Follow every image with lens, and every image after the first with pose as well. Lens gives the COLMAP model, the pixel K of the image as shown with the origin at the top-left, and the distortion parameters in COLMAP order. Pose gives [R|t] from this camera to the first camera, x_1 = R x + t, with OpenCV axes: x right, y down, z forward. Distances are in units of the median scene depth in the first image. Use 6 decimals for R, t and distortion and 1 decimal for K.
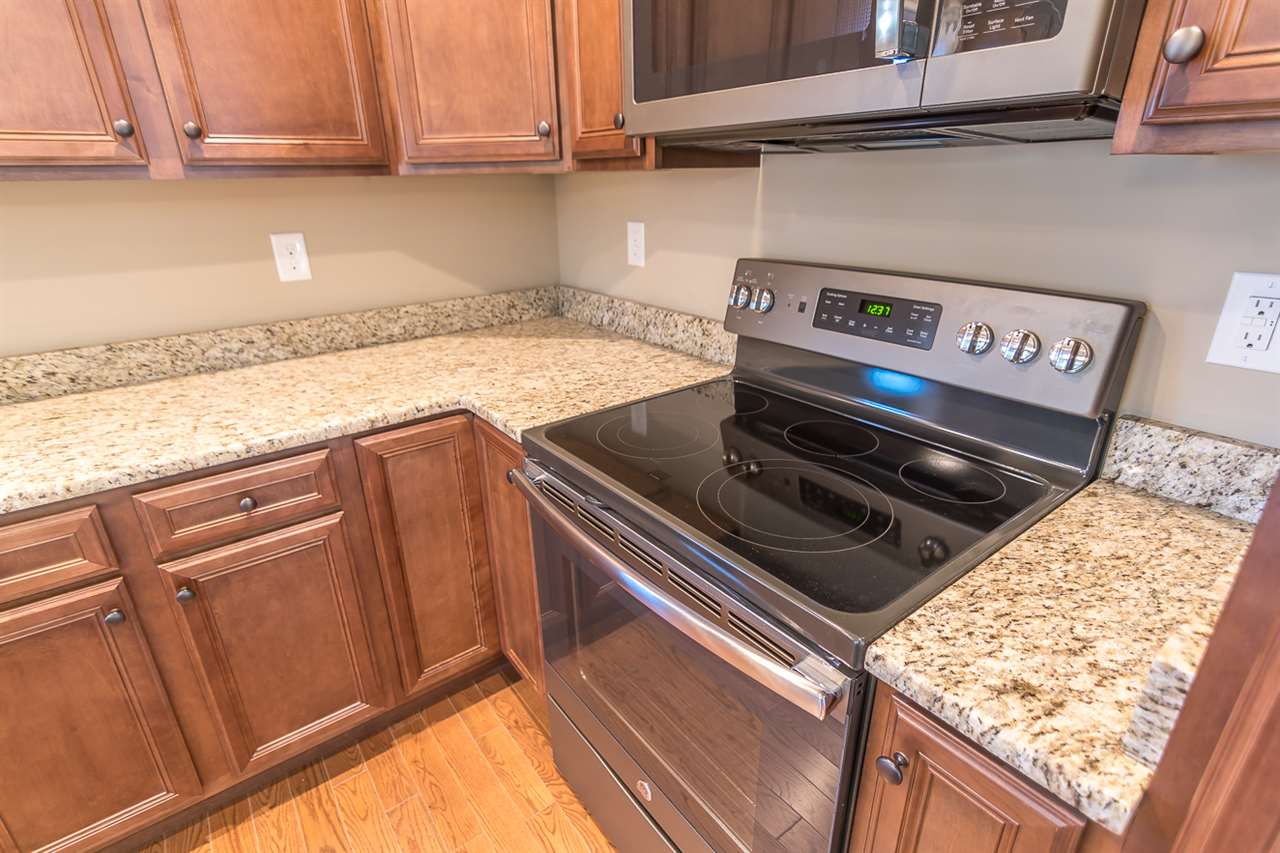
lens RADIAL K [[630.6, 0, 639.0], [0, 630.6, 432.7], [0, 0, 1]] dist [-0.004415, 0.004357]
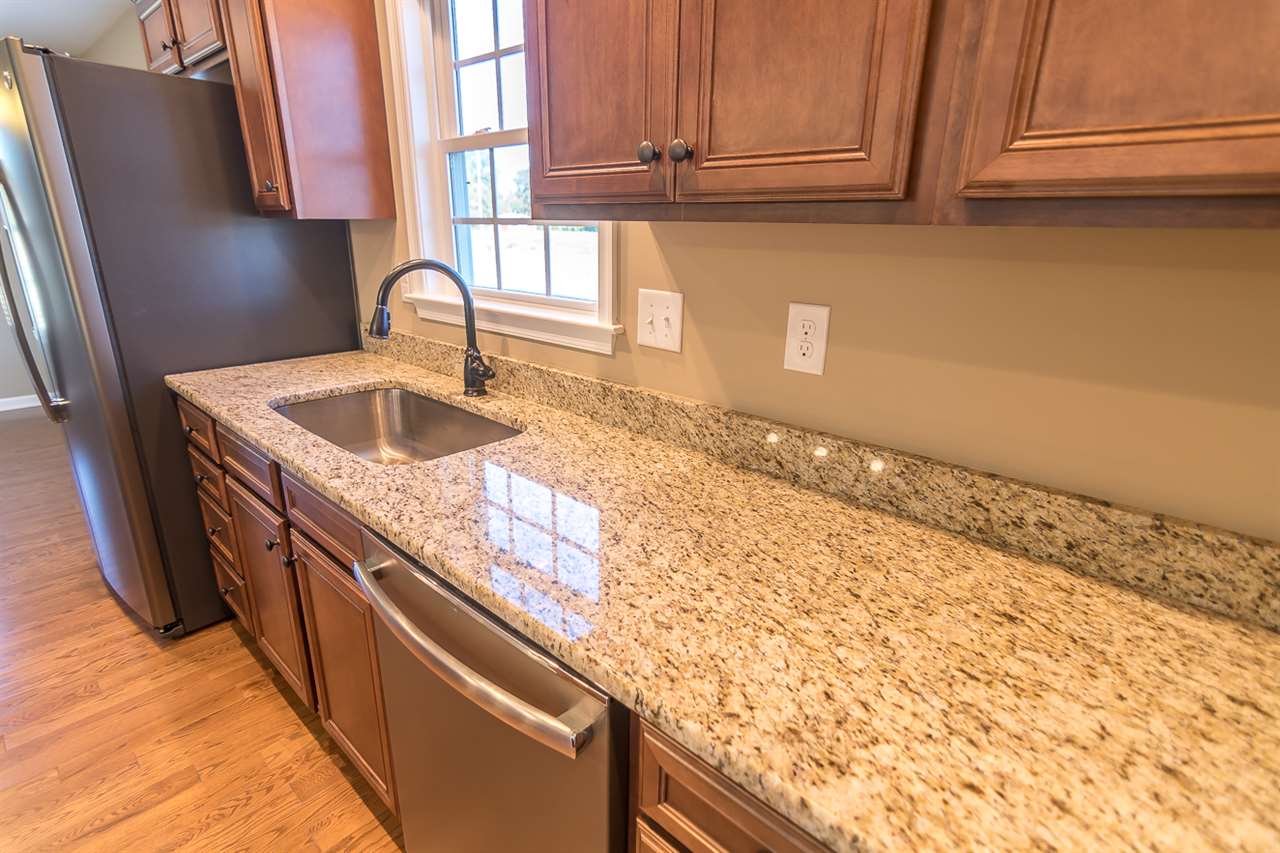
lens RADIAL K [[630.6, 0, 637.0], [0, 630.6, 430.8], [0, 0, 1]] dist [-0.004415, 0.004357]
pose [[0.187653, 0.330734, -0.924879, -0.479897], [-0.386960, 0.890350, 0.239874, -0.175888], [0.902800, 0.312878, 0.295057, 0.434352]]
